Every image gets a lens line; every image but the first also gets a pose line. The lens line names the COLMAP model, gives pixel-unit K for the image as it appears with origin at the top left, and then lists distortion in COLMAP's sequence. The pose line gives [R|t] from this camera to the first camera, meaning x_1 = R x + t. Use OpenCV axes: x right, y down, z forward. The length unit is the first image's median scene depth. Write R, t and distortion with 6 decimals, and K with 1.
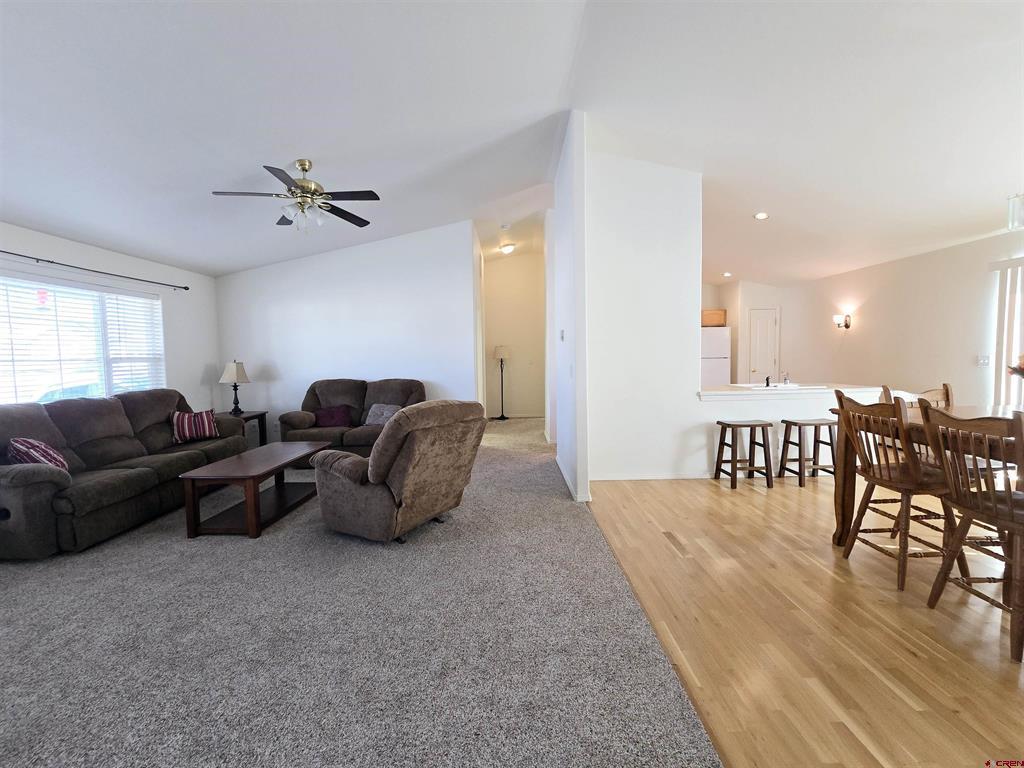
lens RADIAL K [[418.1, 0, 509.3], [0, 418.1, 377.6], [0, 0, 1]] dist [0.001885, 0.000026]
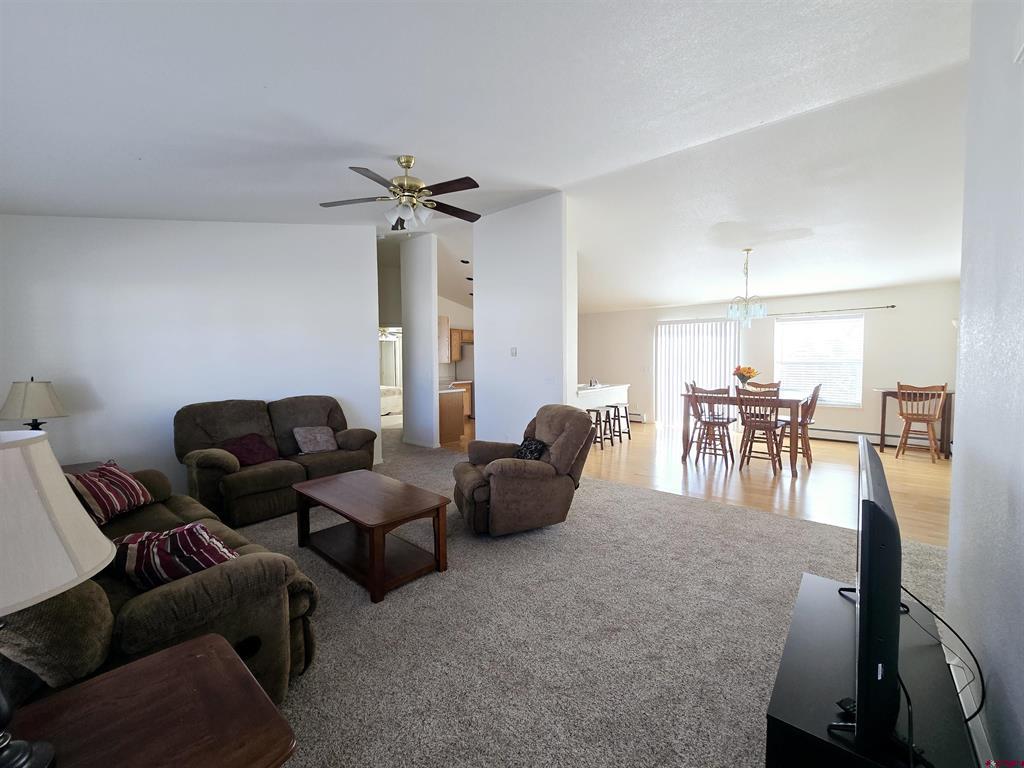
lens RADIAL K [[418.1, 0, 509.3], [0, 418.1, 377.6], [0, 0, 1]] dist [0.001885, 0.000026]
pose [[0.649399, -0.021933, 0.760132, -0.862061], [0.038579, 0.999247, -0.004127, -0.018161], [-0.759469, 0.032006, 0.649756, 0.205716]]
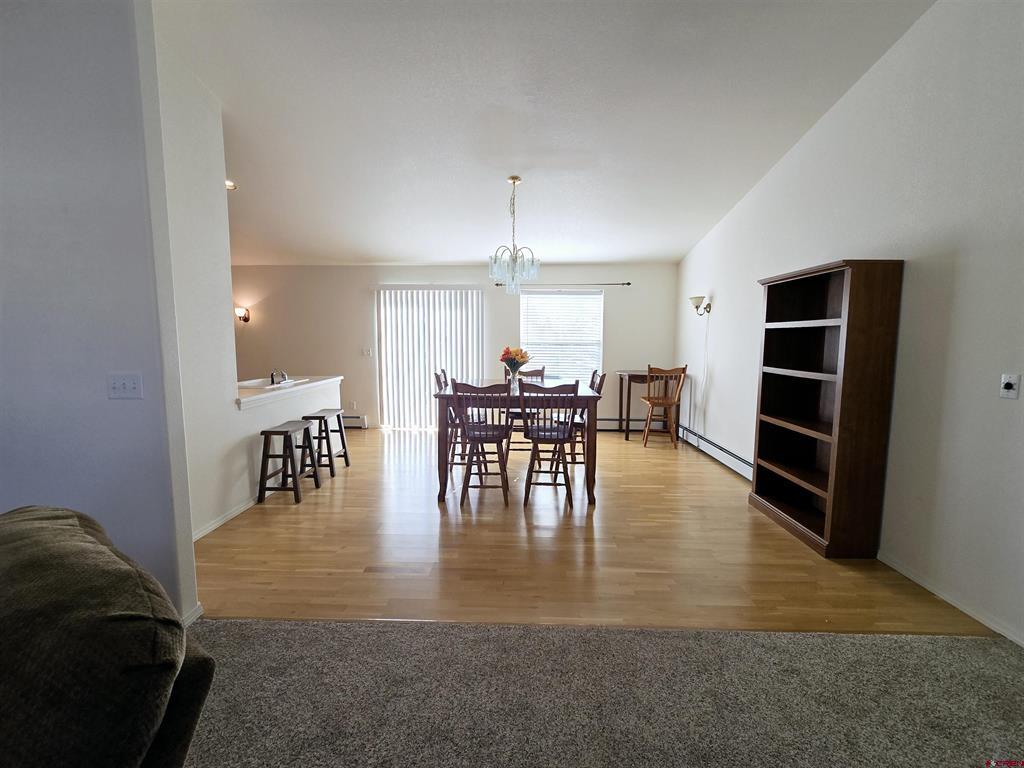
lens RADIAL K [[418.1, 0, 509.3], [0, 418.1, 377.6], [0, 0, 1]] dist [0.001885, 0.000026]
pose [[0.036800, -0.073585, 0.996610, -0.285213], [0.052563, 0.996047, 0.071603, -0.031963], [-0.997939, 0.049750, 0.040523, 0.481376]]
